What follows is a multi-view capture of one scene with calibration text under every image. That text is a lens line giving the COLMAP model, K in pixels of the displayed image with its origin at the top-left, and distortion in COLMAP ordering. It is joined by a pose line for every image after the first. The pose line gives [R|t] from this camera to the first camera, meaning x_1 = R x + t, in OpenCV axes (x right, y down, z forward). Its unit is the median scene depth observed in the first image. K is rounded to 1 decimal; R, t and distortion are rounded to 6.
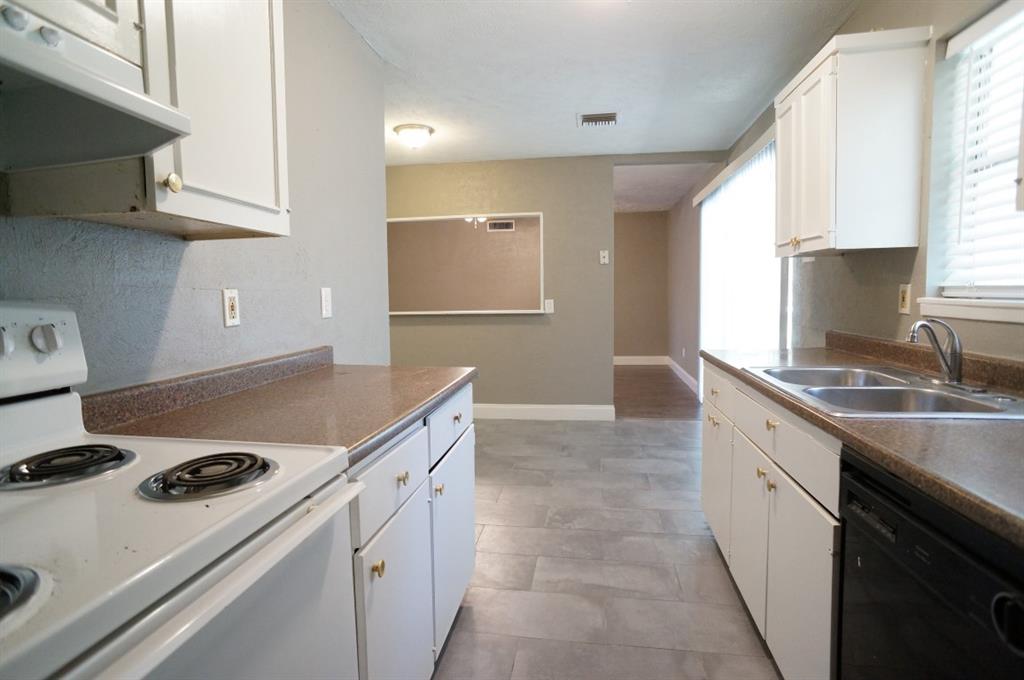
lens RADIAL K [[533.9, 0, 507.2], [0, 533.9, 332.6], [0, 0, 1]] dist [-0.068714, 0.038291]
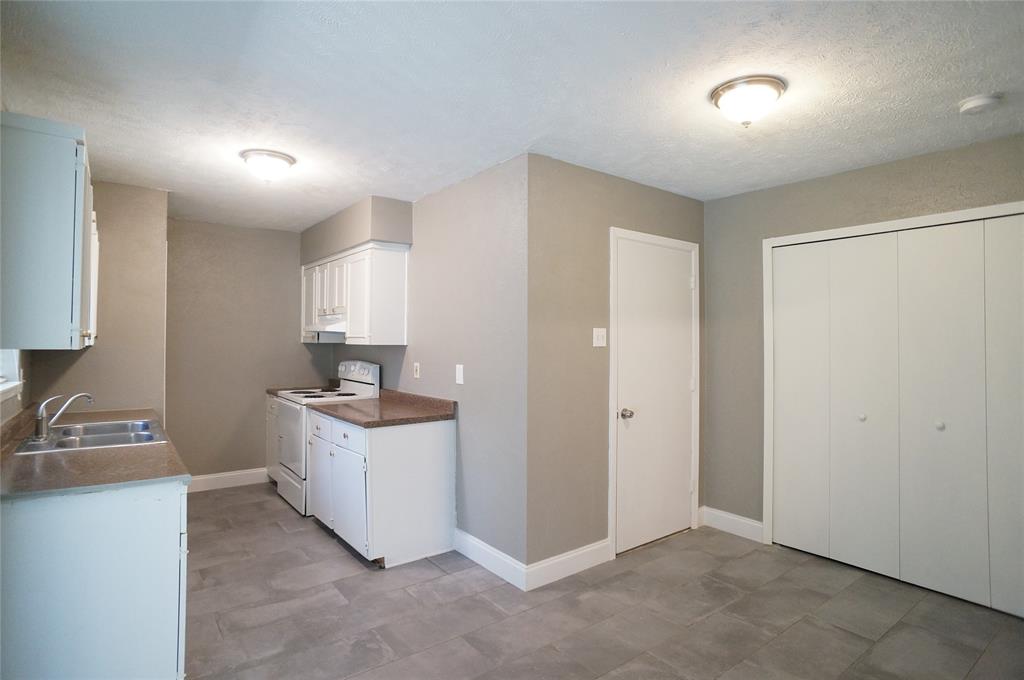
lens RADIAL K [[533.9, 0, 507.2], [0, 533.9, 332.6], [0, 0, 1]] dist [-0.068714, 0.038291]
pose [[-0.691954, -0.001915, -0.721939, 0.738384], [-0.044130, 0.998239, 0.039649, -0.260132], [0.720592, 0.059294, -0.690820, 2.284552]]
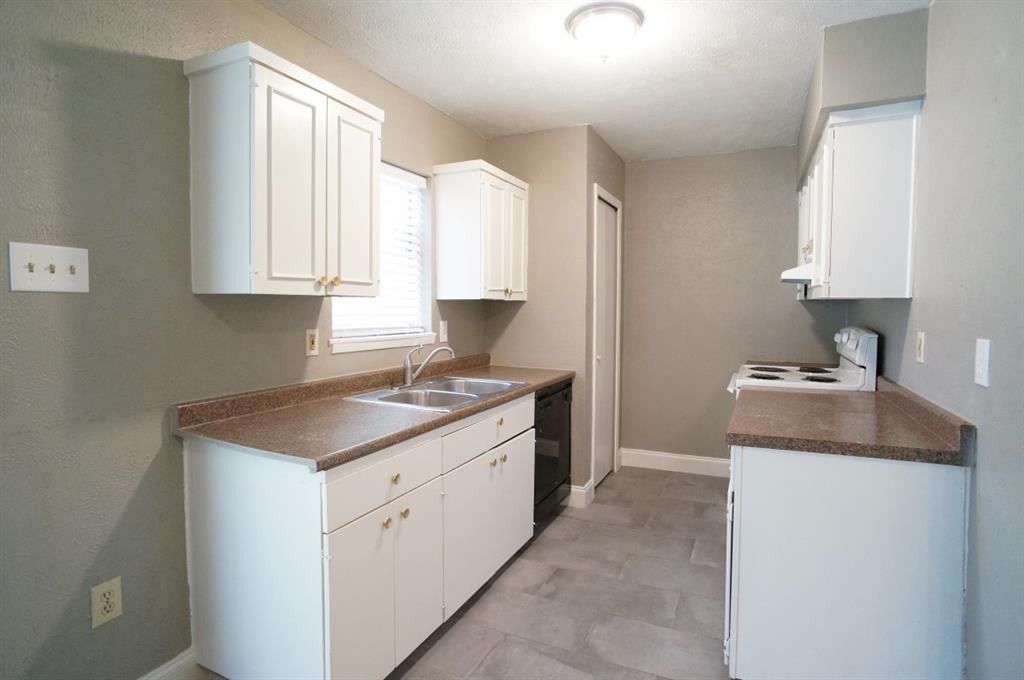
lens RADIAL K [[533.9, 0, 507.2], [0, 533.9, 332.6], [0, 0, 1]] dist [-0.068714, 0.038291]
pose [[-0.958282, -0.004334, 0.285791, 0.037477], [0.028473, 0.993464, 0.110540, -0.186654], [-0.284402, 0.114065, -0.951895, 1.838974]]
